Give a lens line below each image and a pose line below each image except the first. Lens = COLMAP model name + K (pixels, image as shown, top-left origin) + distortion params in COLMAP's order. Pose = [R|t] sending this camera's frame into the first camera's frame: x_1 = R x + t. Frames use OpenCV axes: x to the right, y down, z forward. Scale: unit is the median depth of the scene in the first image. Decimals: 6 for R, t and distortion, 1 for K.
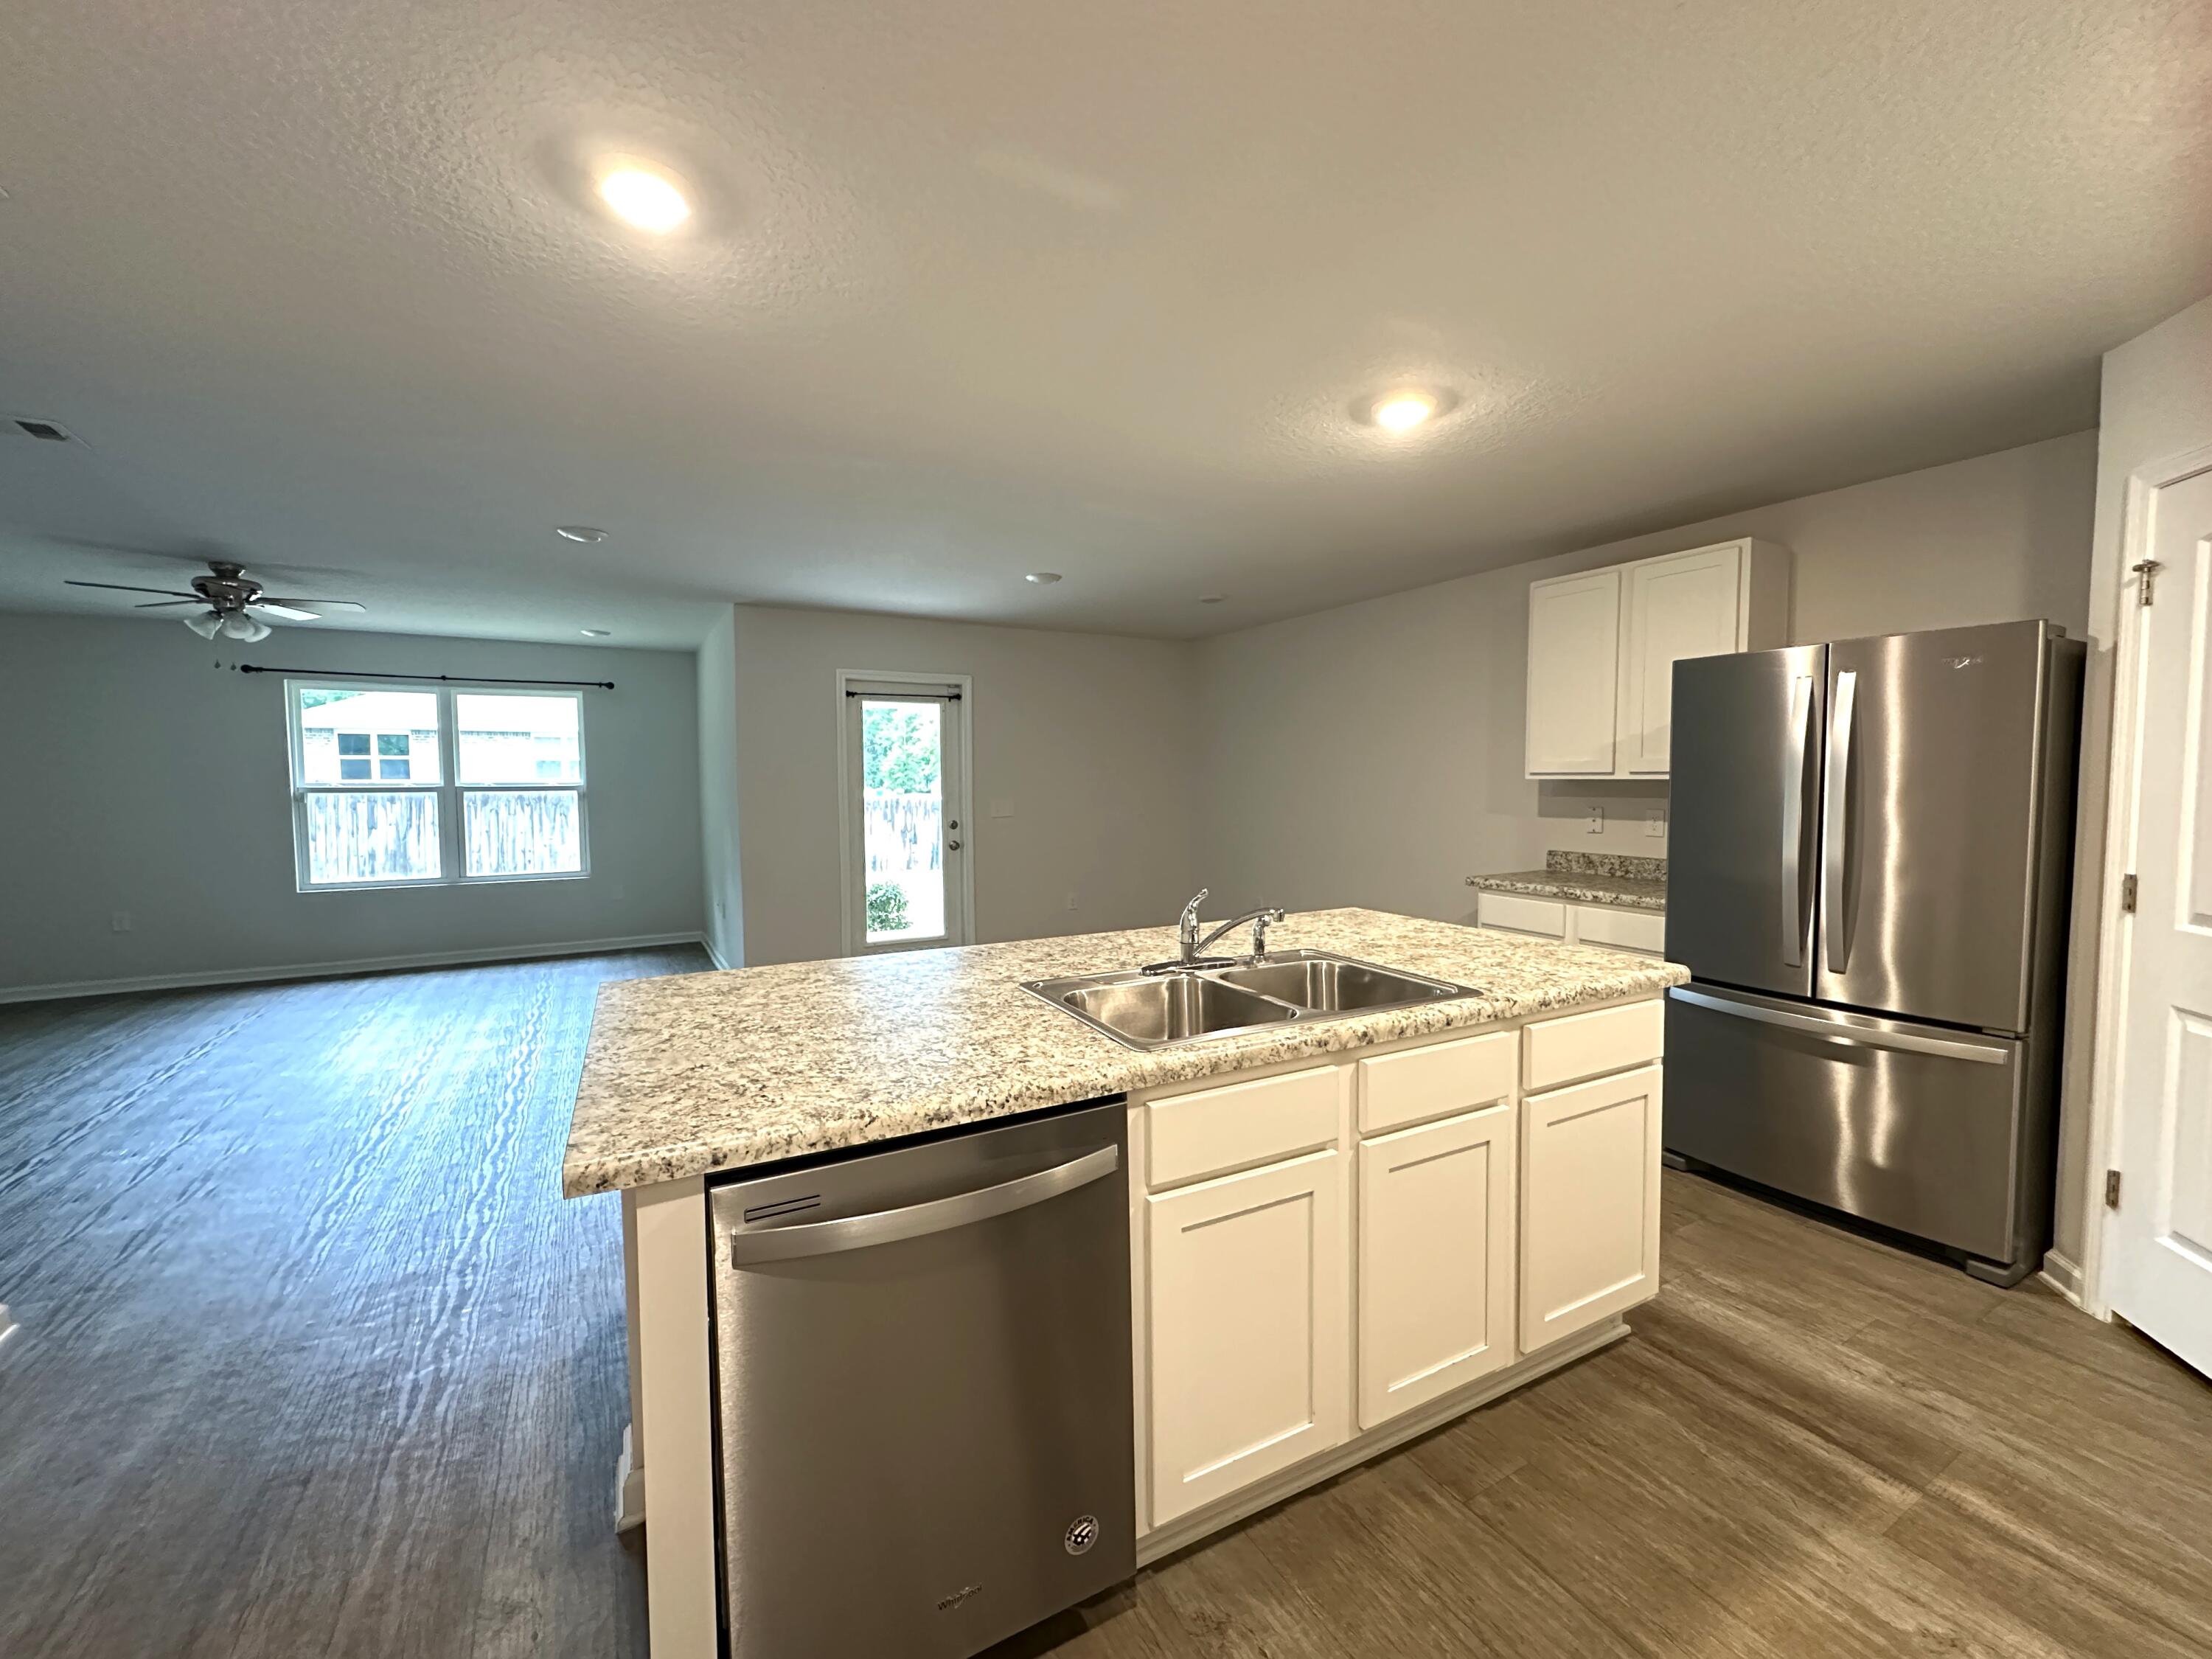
lens RADIAL K [[887.4, 0, 1110.9], [0, 887.4, 831.0], [0, 0, 1]] dist [-0.005296, 0.001622]
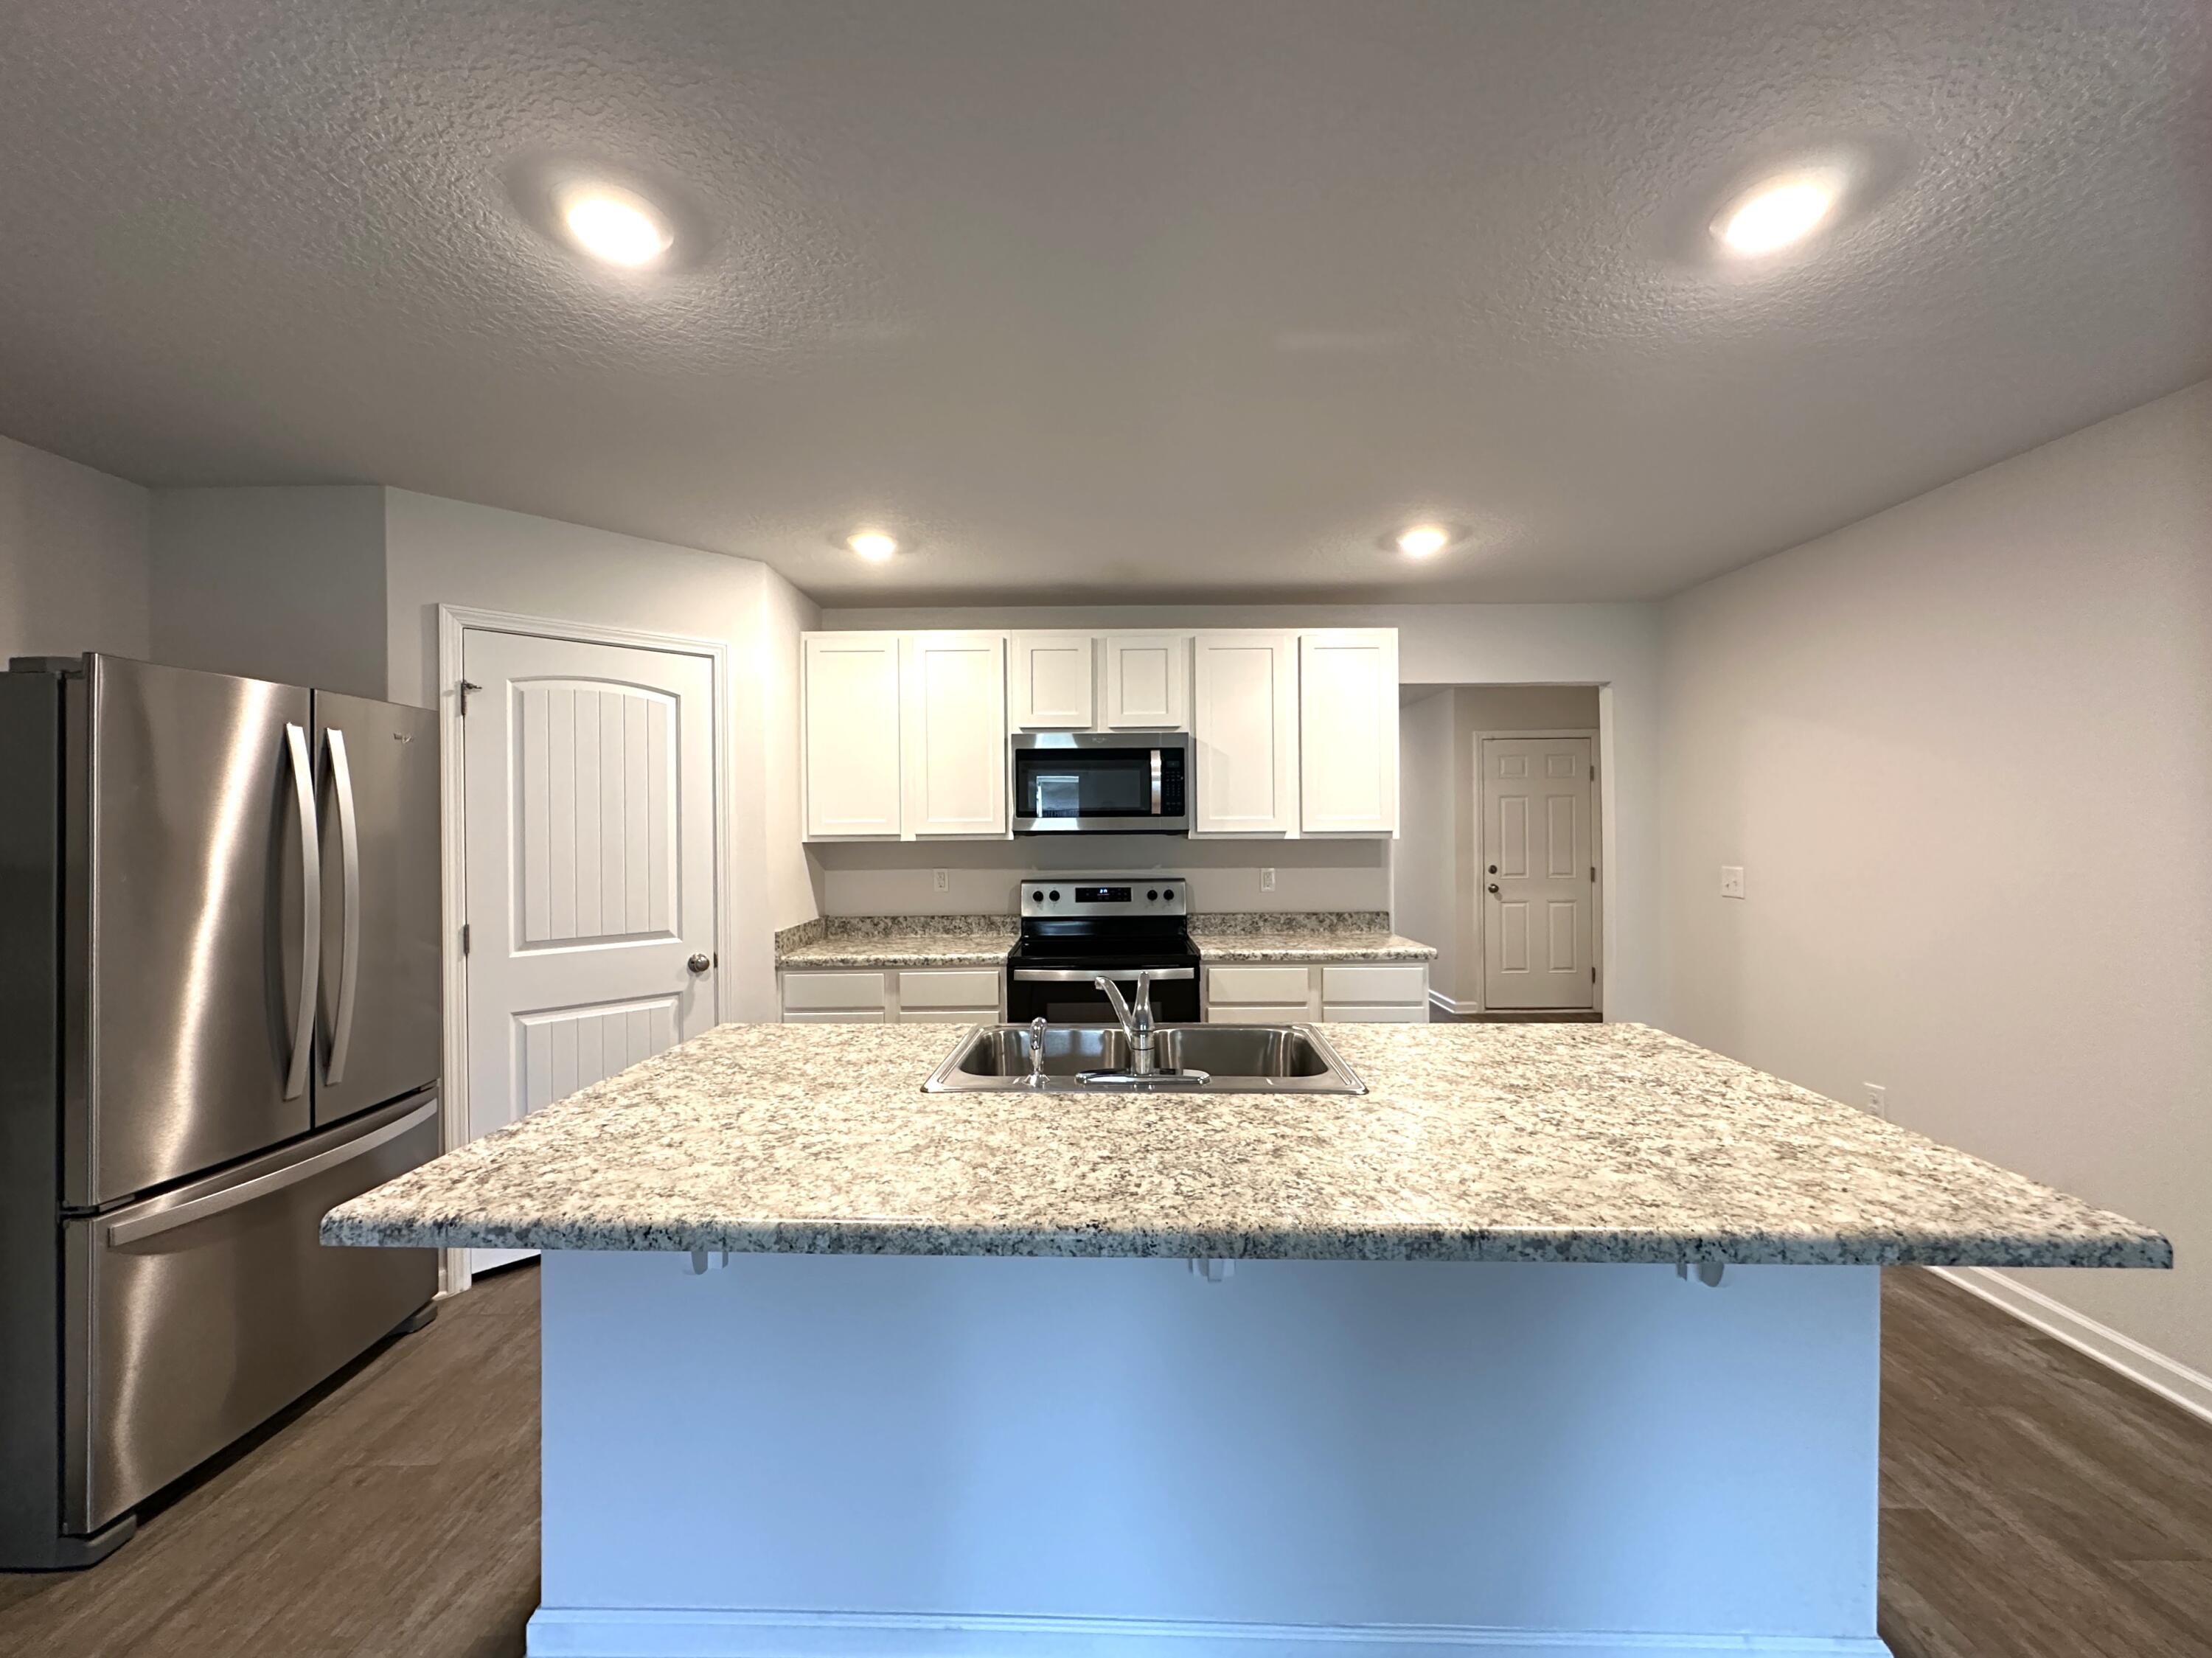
lens RADIAL K [[887.3, 0, 1108.0], [0, 887.3, 820.1], [0, 0, 1]] dist [-0.005296, 0.001622]
pose [[-0.866867, 0.017358, 0.498238, -0.474099], [0.043369, 0.998231, 0.040678, -0.110583], [-0.496650, 0.056870, -0.866086, 1.485790]]
